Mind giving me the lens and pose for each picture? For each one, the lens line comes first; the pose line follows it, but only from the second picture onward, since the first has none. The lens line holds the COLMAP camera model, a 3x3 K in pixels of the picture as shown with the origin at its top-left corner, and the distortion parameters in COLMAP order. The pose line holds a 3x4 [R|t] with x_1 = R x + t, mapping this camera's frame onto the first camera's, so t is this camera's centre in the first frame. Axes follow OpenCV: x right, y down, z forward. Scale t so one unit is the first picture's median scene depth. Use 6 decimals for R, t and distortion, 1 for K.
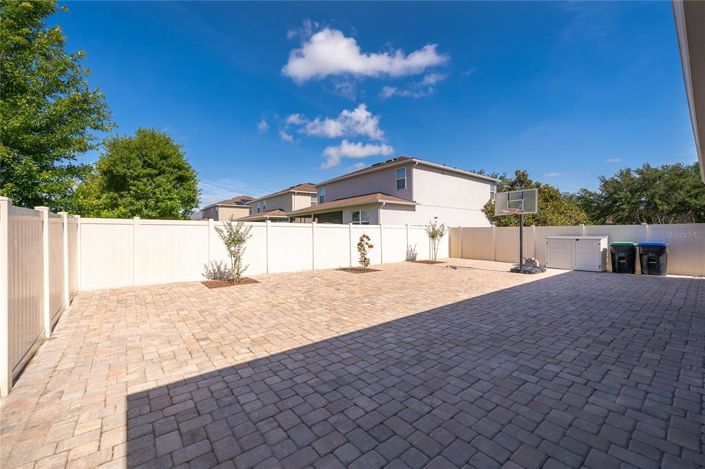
lens RADIAL K [[289.8, 0, 352.7], [0, 289.8, 233.7], [0, 0, 1]] dist [-0.001977, -0.000340]
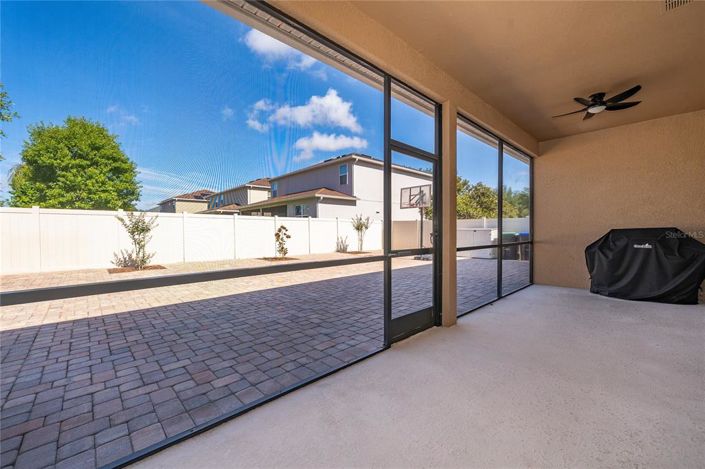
lens RADIAL K [[289.8, 0, 353.5], [0, 289.8, 237.0], [0, 0, 1]] dist [-0.001977, -0.000340]
pose [[0.995889, -0.001086, 0.090577, 0.128163], [-0.001148, 0.999696, 0.024616, 0.011140], [-0.090576, -0.024619, 0.995585, -0.057457]]
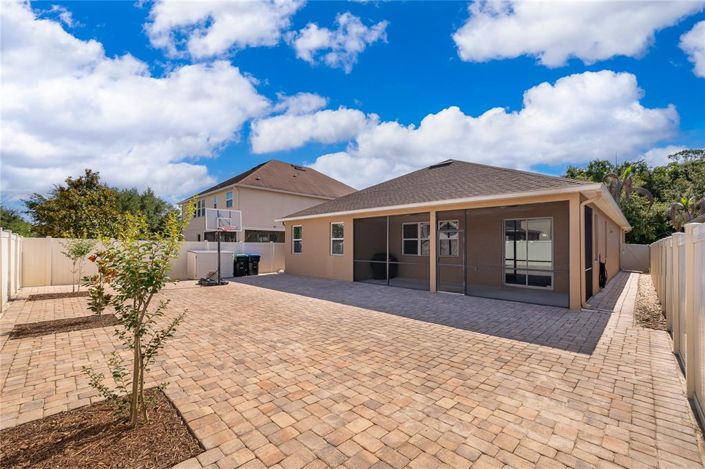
lens RADIAL K [[289.8, 0, 353.6], [0, 289.8, 241.7], [0, 0, 1]] dist [-0.001977, -0.000340]
pose [[-0.117546, 0.020325, 0.992859, -0.323491], [-0.007715, 0.999742, -0.021379, -0.003573], [-0.993037, -0.010173, -0.117359, 0.362840]]
